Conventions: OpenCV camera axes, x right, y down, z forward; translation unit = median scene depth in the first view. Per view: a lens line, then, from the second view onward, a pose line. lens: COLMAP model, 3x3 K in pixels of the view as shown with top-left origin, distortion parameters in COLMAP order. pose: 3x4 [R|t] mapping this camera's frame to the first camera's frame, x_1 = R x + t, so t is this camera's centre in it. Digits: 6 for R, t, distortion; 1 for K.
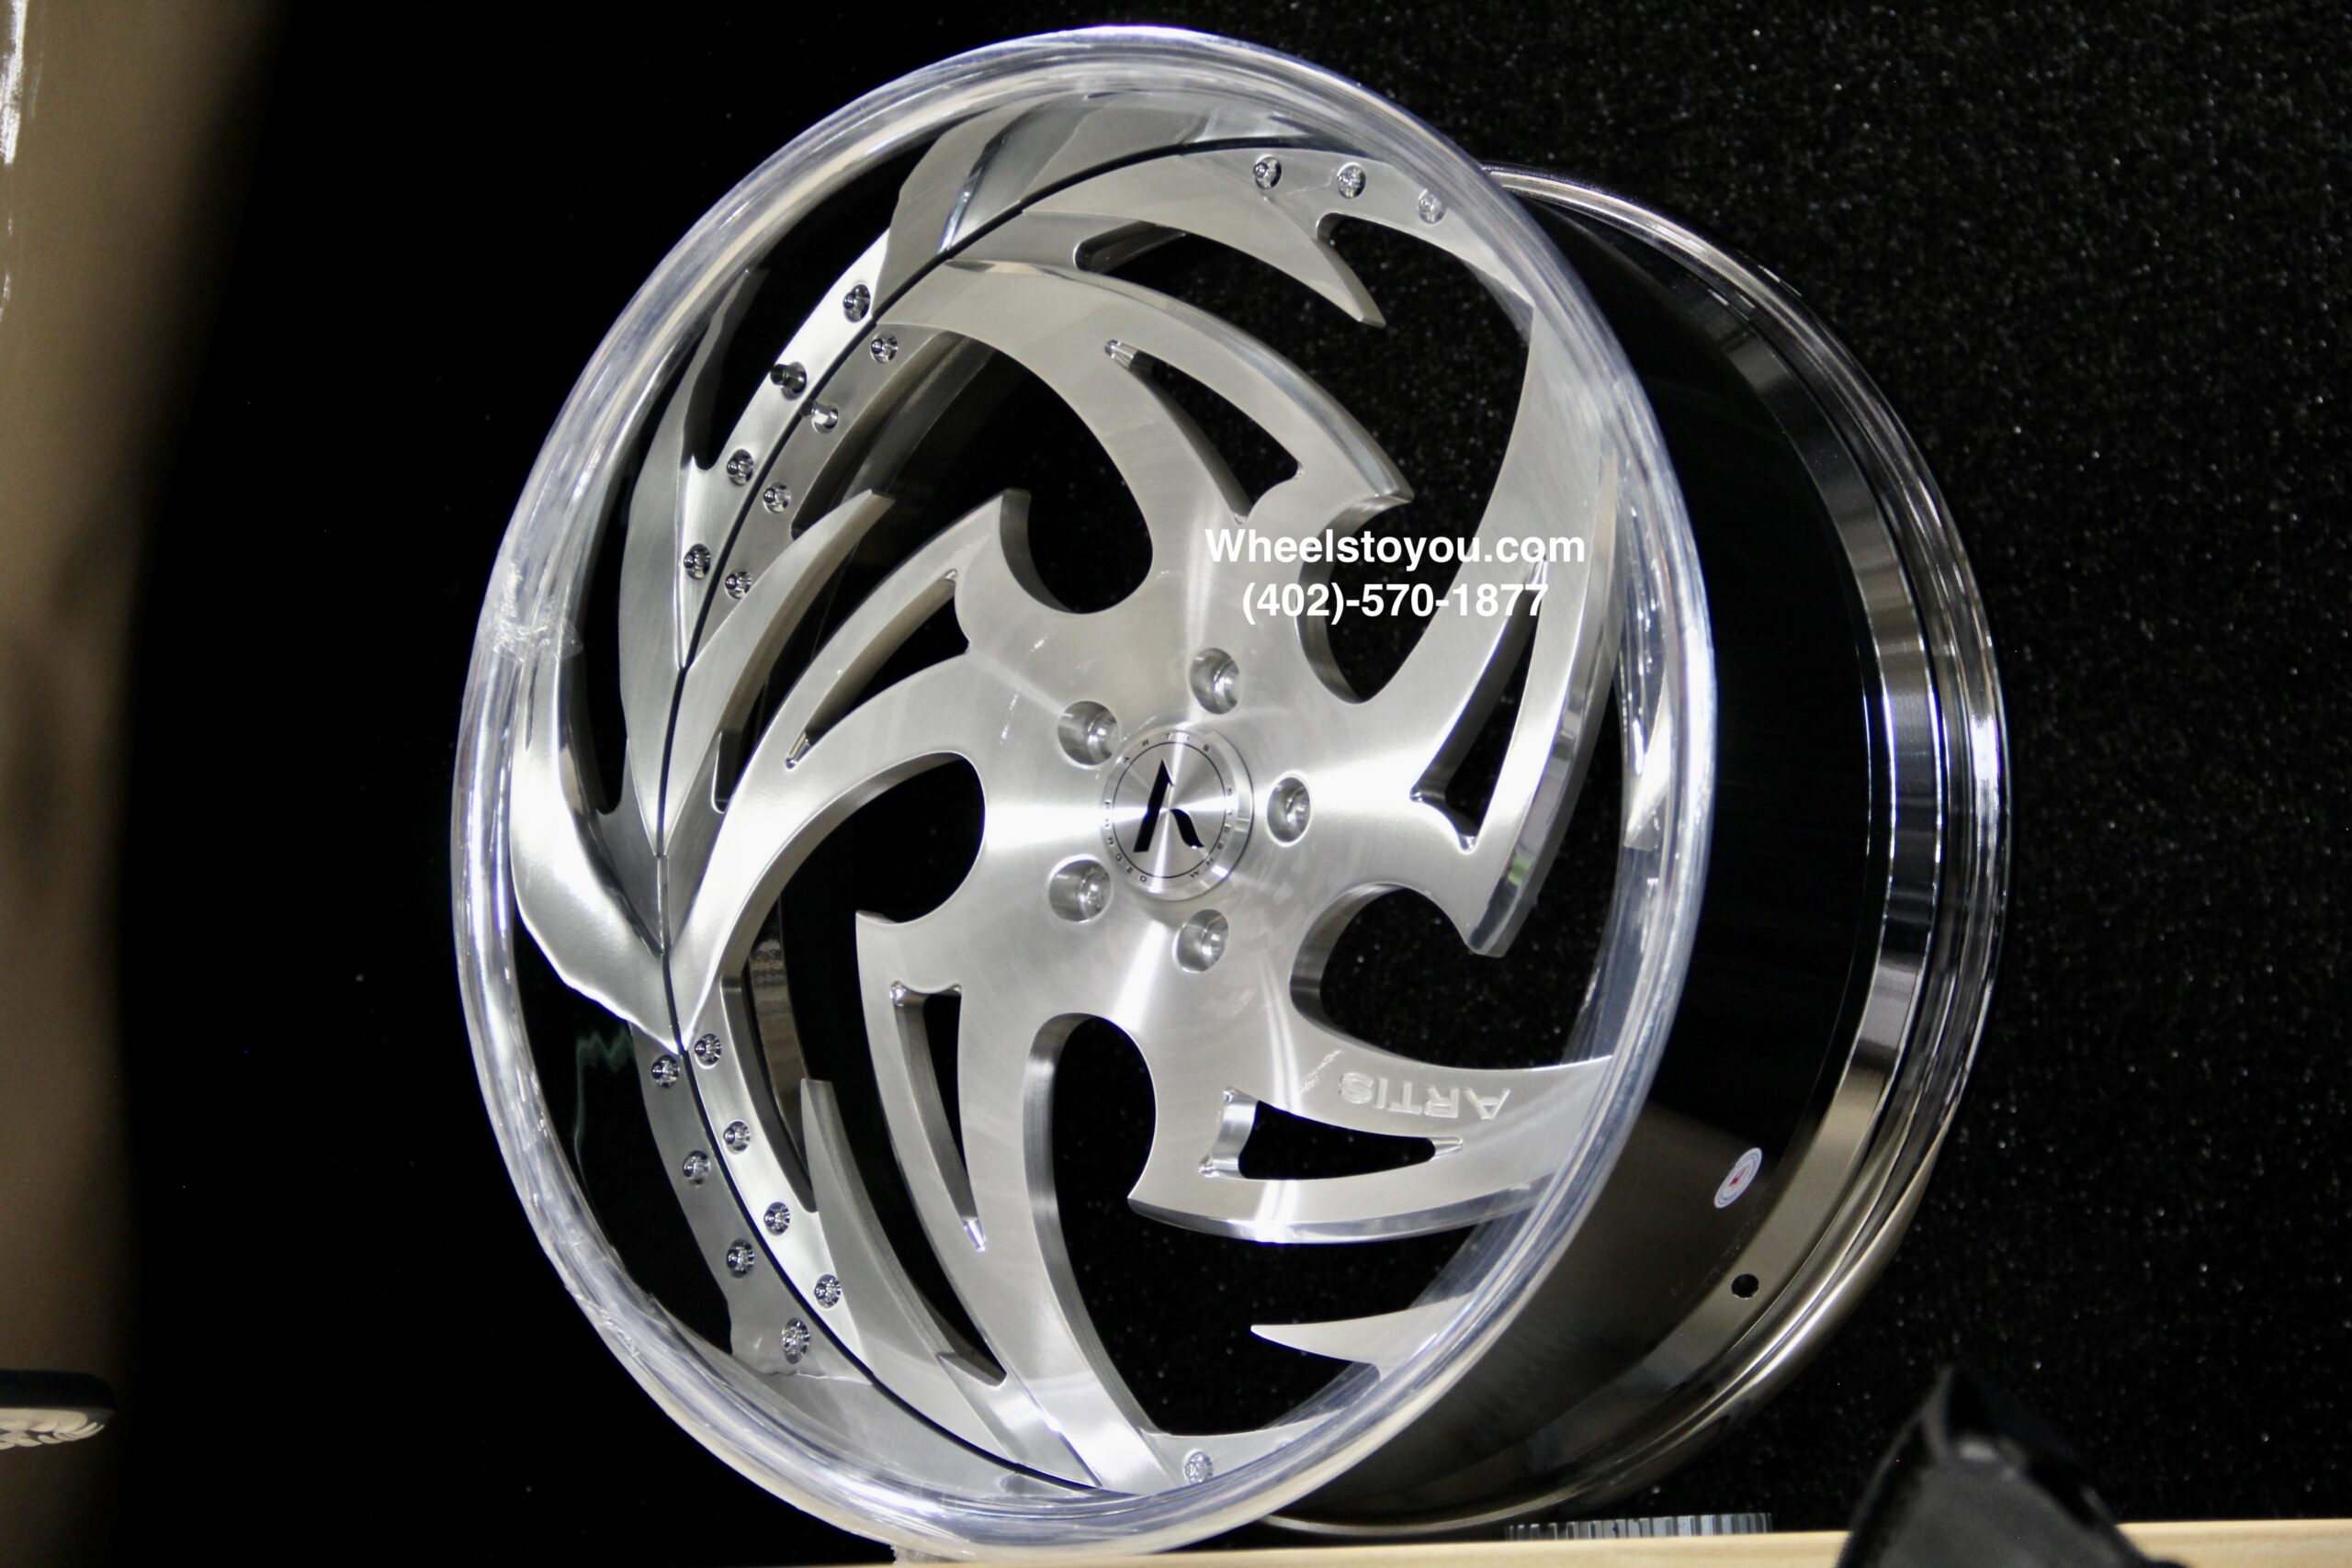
lens RADIAL K [[5696.0, 0, 1182.6], [0, 5696.0, 788.9], [0, 0, 1]] dist [0.406903, 0.000000]
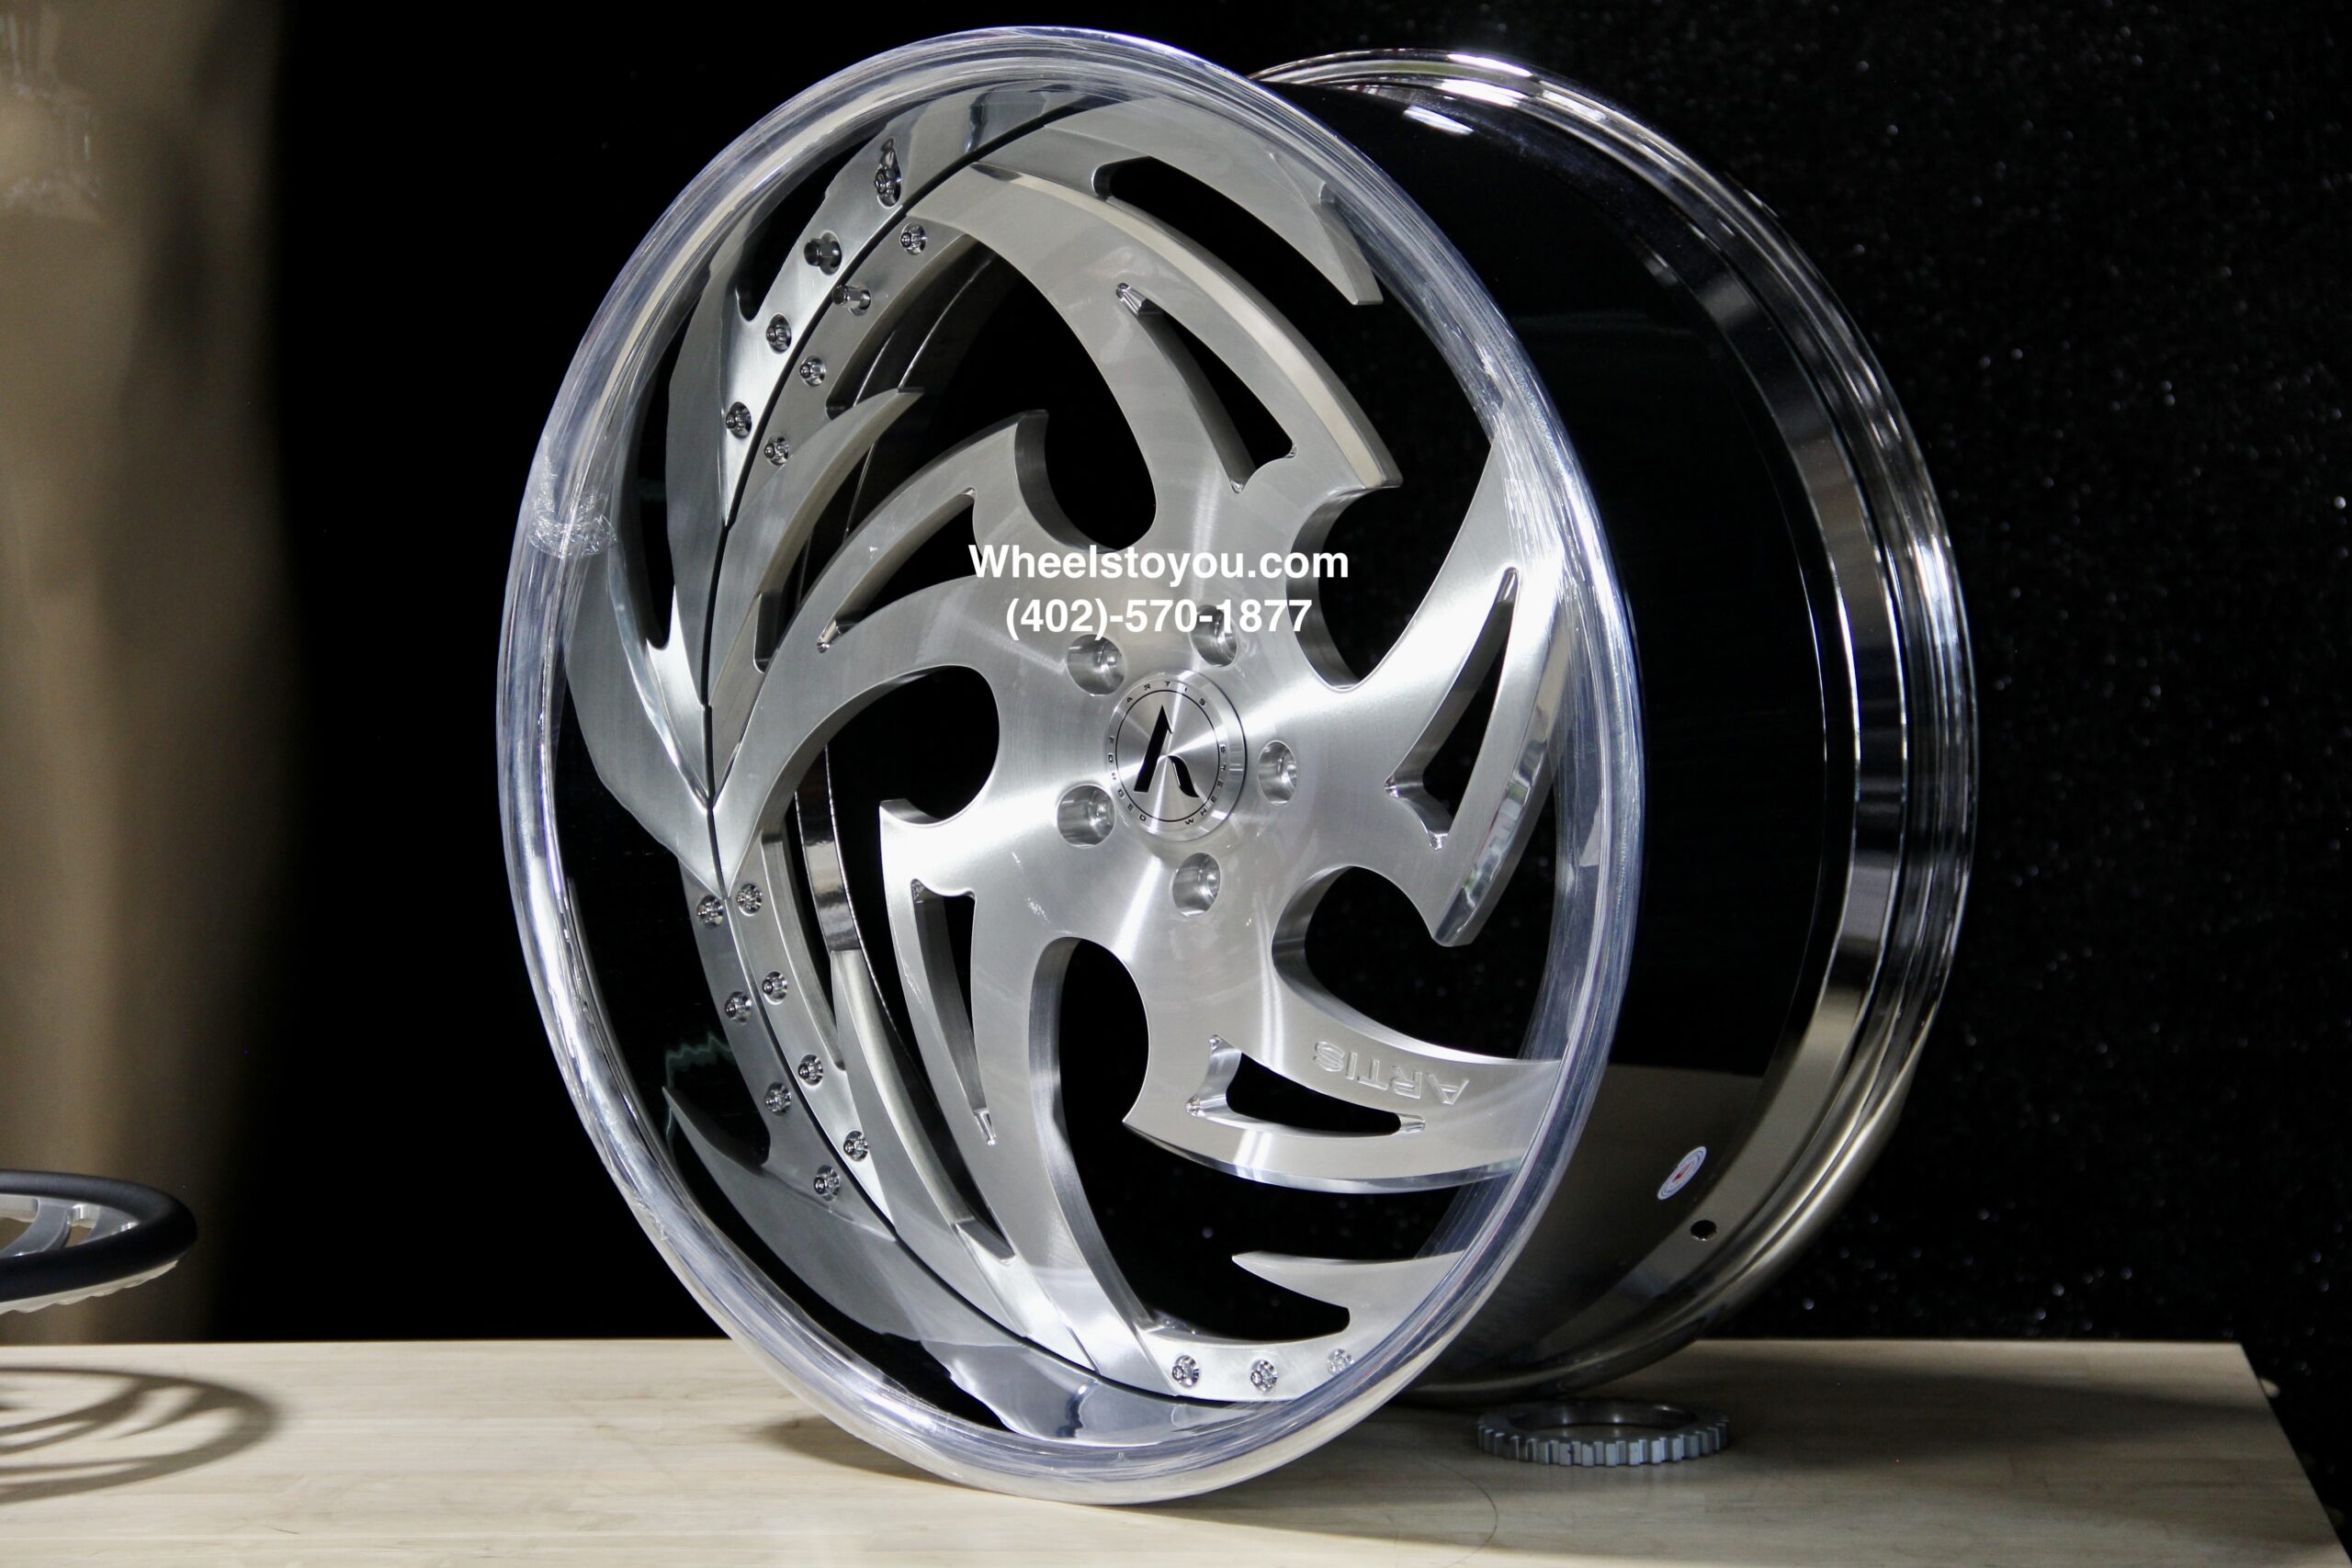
lens RADIAL K [[6285.9, 0, 1160.9], [0, 6285.9, 781.6], [0, 0, 1]] dist [0.545336, 0.000000]
pose [[0.996856, 0.026950, -0.074511, 0.080851], [-0.009268, 0.973585, 0.228138, -0.249885], [0.078691, -0.226730, 0.970774, -0.110812]]
